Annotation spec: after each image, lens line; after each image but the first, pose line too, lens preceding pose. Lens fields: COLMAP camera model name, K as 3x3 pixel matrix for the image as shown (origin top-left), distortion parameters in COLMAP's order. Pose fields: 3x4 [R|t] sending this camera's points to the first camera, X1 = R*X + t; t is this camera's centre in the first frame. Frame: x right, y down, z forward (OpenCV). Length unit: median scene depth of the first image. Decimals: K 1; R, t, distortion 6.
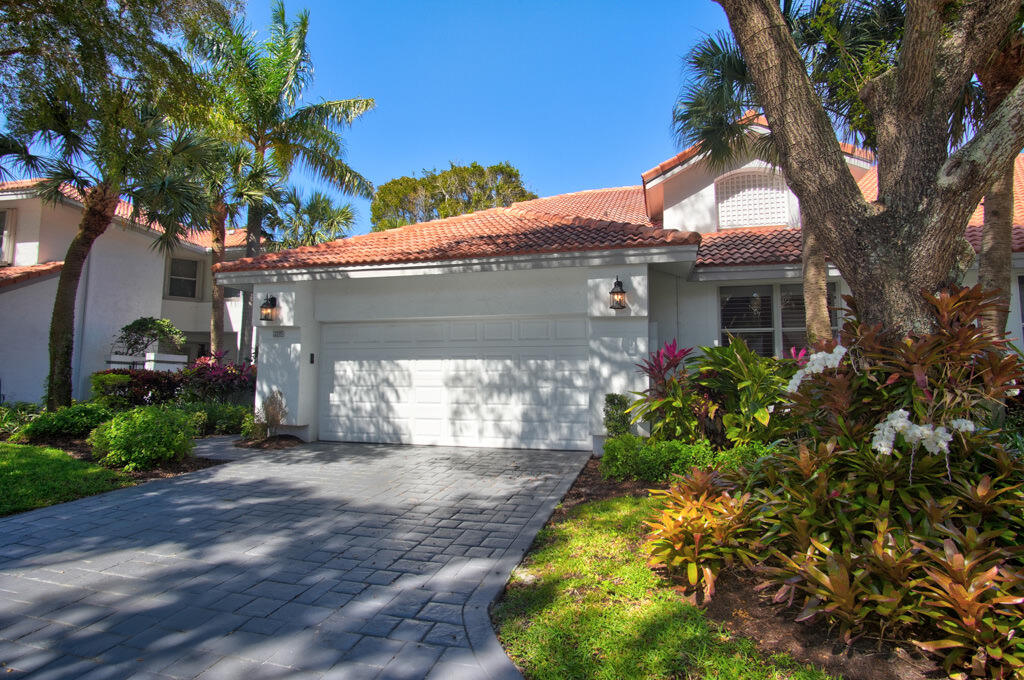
lens RADIAL K [[553.4, 0, 495.9], [0, 553.4, 340.3], [0, 0, 1]] dist [-0.028848, 0.004956]
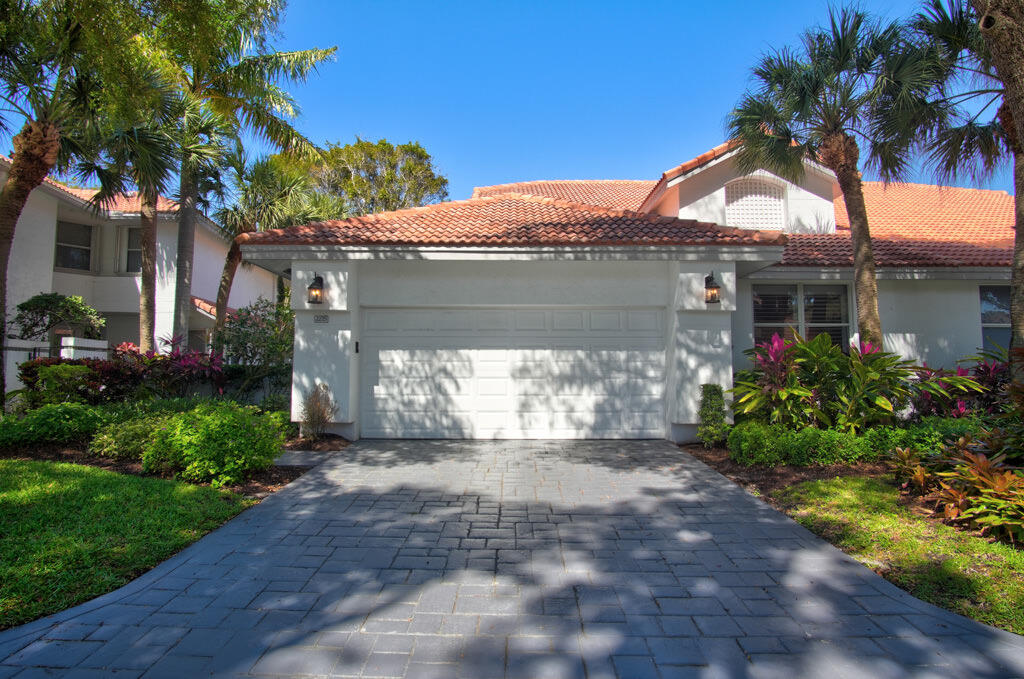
lens RADIAL K [[553.4, 0, 512.2], [0, 553.4, 344.1], [0, 0, 1]] dist [-0.028848, 0.004956]
pose [[0.964031, 0.009658, 0.265613, -0.359208], [-0.017782, 0.999444, 0.028196, -0.001843], [-0.265193, -0.031905, 0.963667, 0.079942]]
